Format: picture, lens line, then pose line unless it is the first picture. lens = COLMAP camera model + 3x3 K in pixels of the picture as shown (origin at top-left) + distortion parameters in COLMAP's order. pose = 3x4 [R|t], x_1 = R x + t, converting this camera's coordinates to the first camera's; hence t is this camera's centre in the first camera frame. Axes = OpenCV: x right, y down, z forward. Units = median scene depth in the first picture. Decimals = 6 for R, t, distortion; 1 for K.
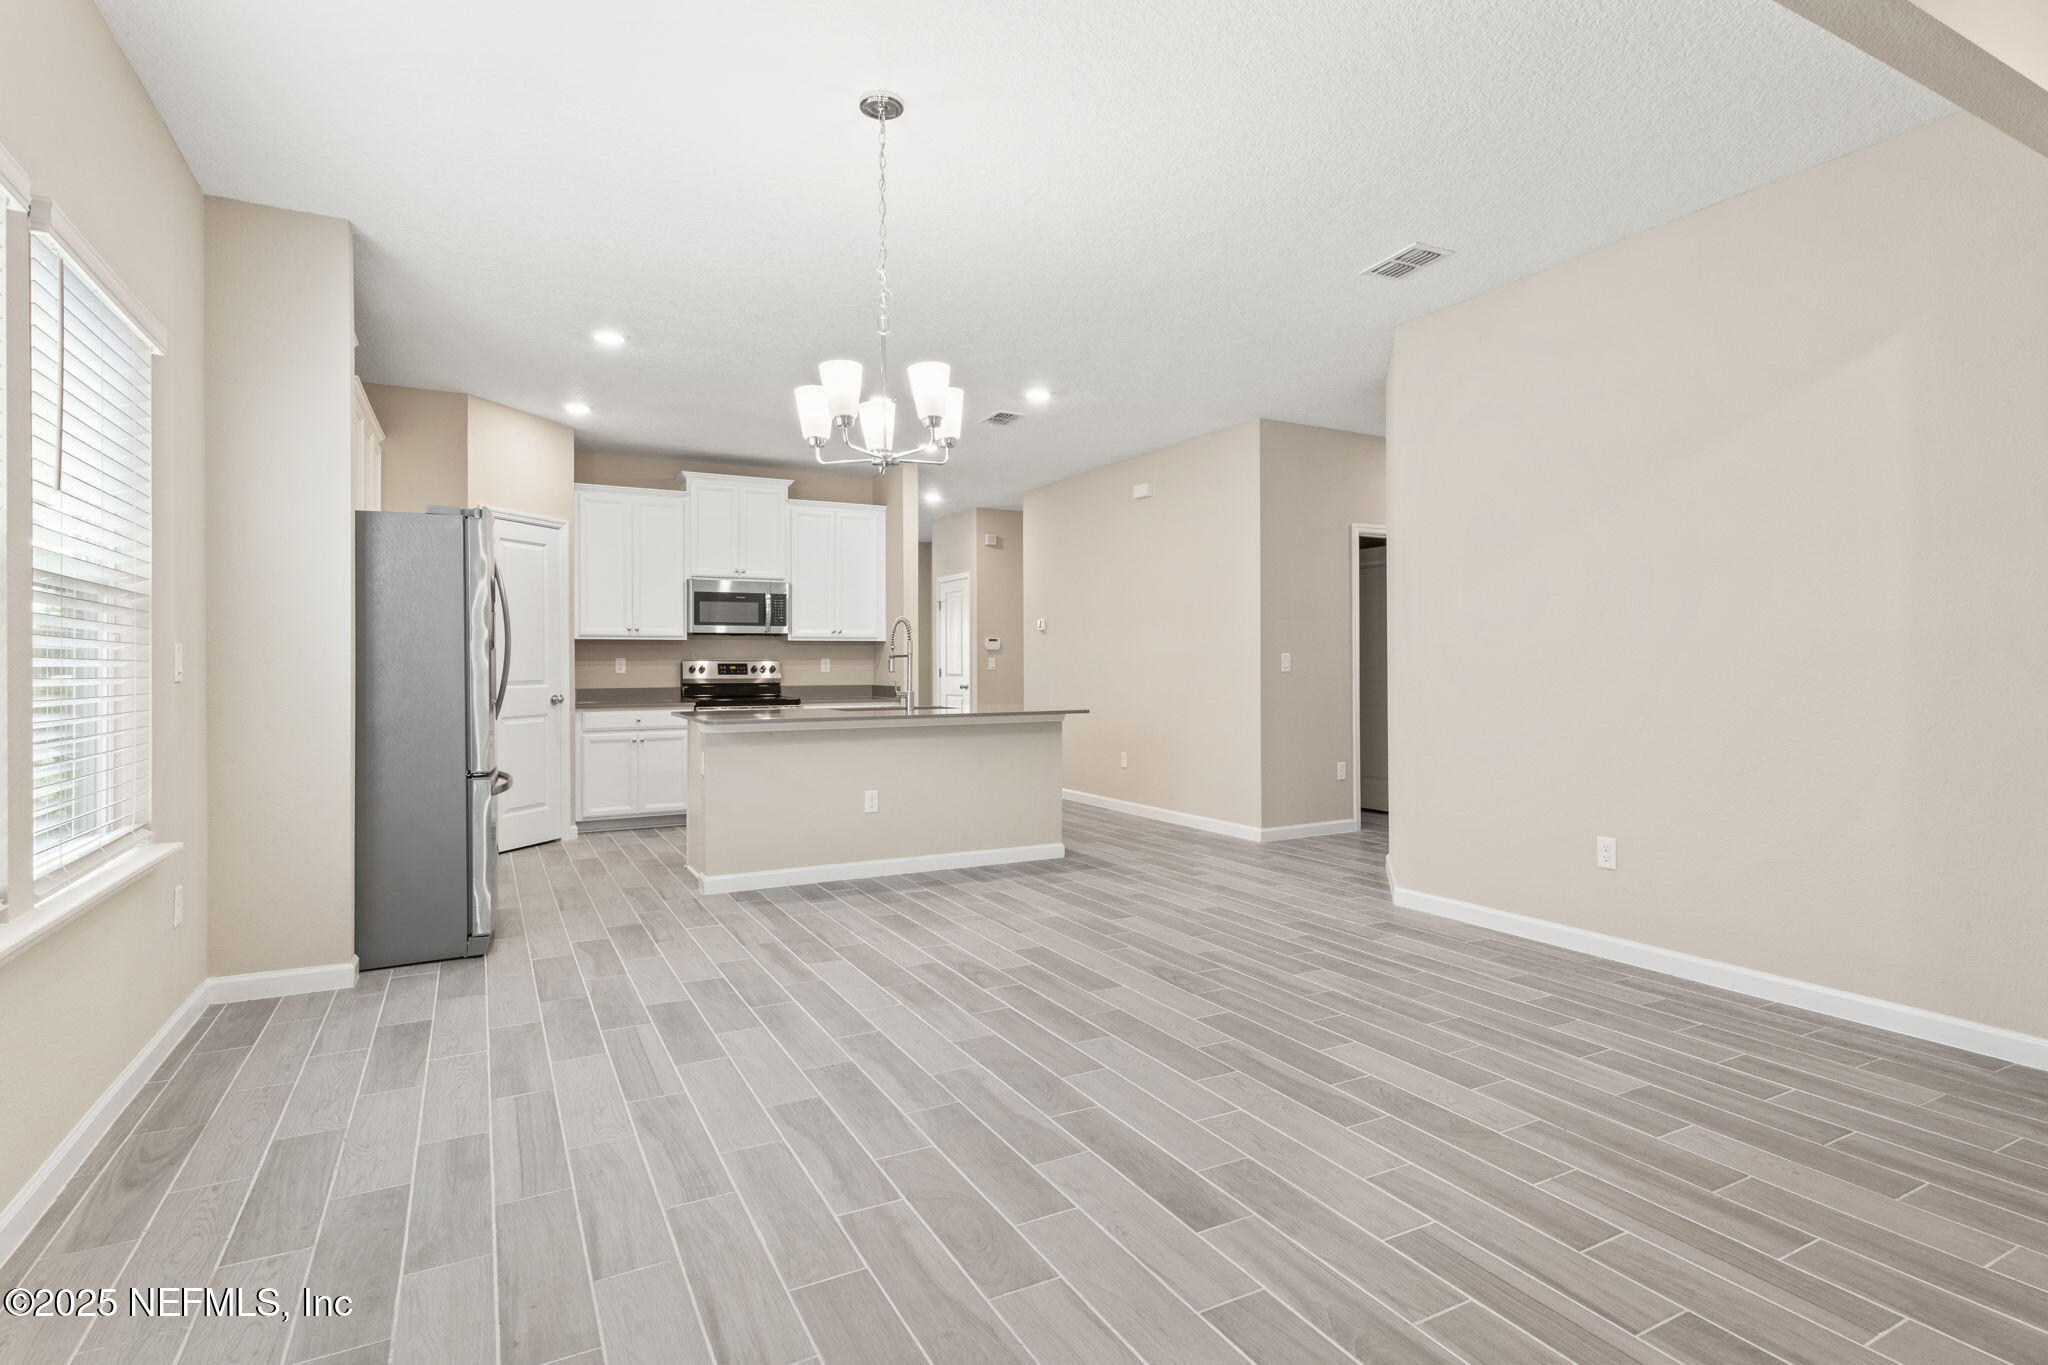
lens RADIAL K [[1036.2, 0, 1036.0], [0, 1036.2, 671.8], [0, 0, 1]] dist [0.000892, 0.000048]
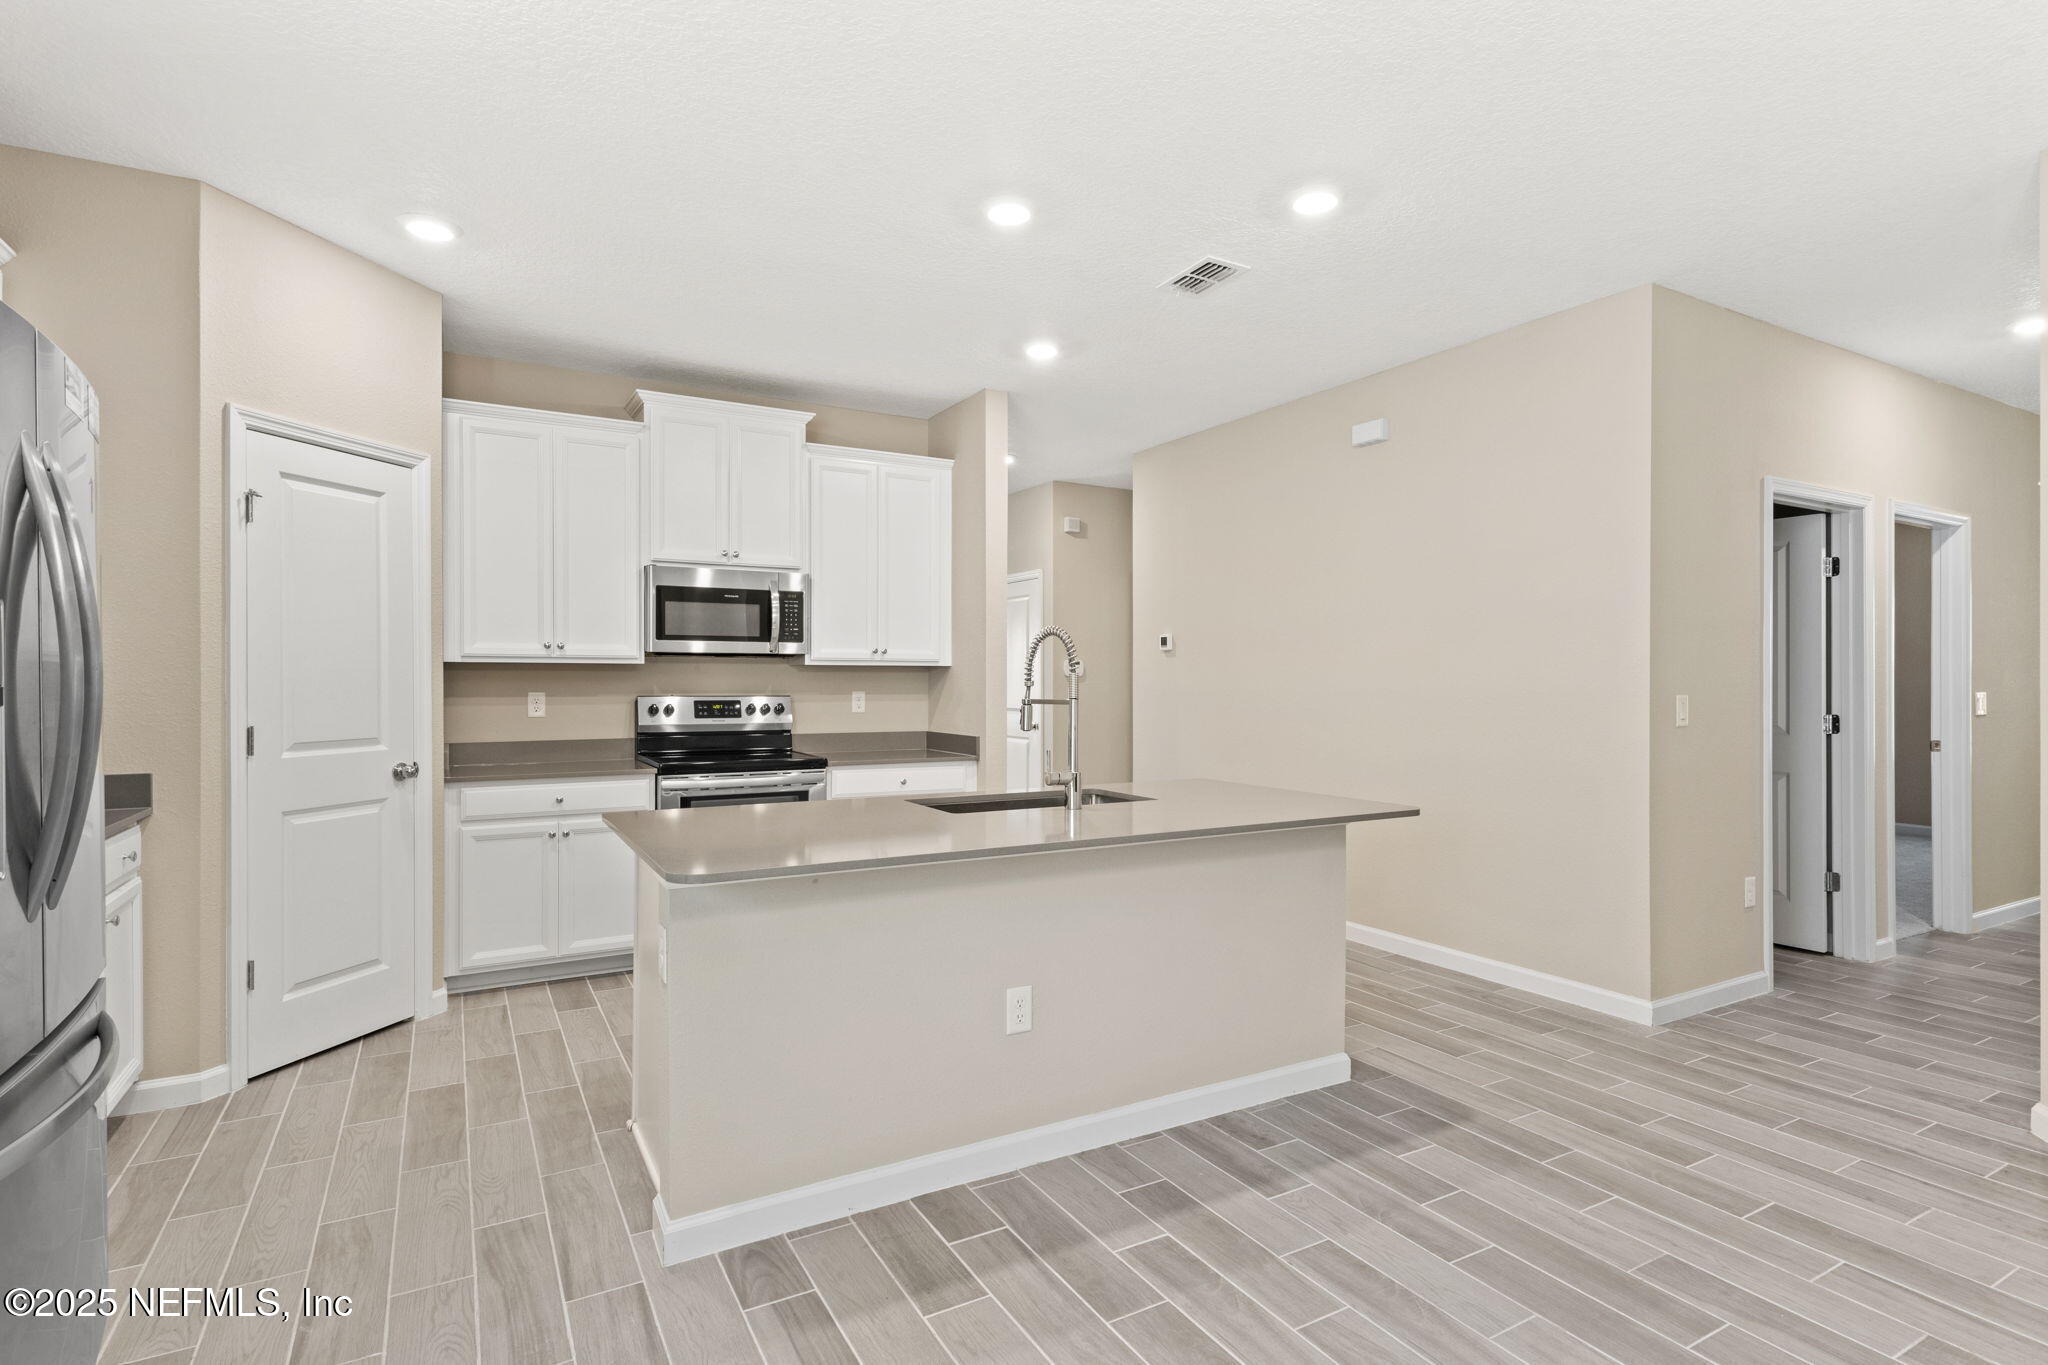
lens RADIAL K [[1016.5, 0, 1029.6], [0, 1016.5, 688.8], [0, 0, 1]] dist [0.006257, 0.000701]
pose [[0.999735, 0.004375, 0.022590, -0.118343], [-0.004376, 0.999990, -0.000004, -0.016479], [-0.022590, -0.000095, 0.999745, 0.380596]]
